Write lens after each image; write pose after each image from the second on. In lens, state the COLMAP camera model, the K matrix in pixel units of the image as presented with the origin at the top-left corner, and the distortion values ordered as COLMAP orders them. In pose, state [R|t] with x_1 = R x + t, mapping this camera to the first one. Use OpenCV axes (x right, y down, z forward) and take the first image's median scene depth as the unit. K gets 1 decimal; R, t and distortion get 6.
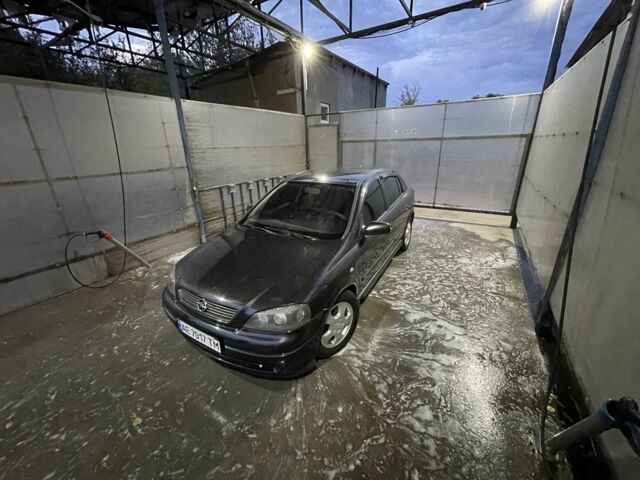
lens RADIAL K [[260.6, 0, 320.0], [0, 260.6, 240.0], [0, 0, 1]] dist [0.000897, 0.000312]
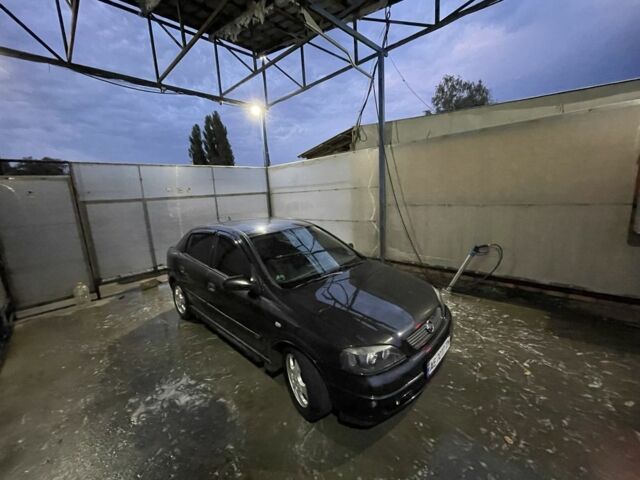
lens RADIAL K [[260.6, 0, 320.0], [0, 260.6, 240.0], [0, 0, 1]] dist [0.000897, 0.000312]
pose [[0.201490, -0.166093, 0.965306, -0.649319], [0.384663, 0.919759, 0.077964, -0.144122], [-0.900797, 0.355608, 0.249212, 0.432988]]
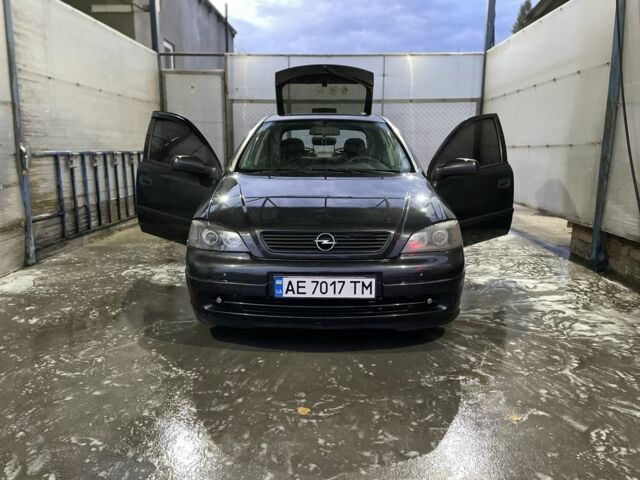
lens RADIAL K [[489.3, 0, 320.0], [0, 489.3, 240.0], [0, 0, 1]] dist [0.091653, -0.102492]
pose [[0.862960, -0.065923, 0.500953, -0.471090], [0.150575, 0.979957, -0.130429, 0.174556], [-0.482314, 0.187986, 0.855590, -0.039580]]
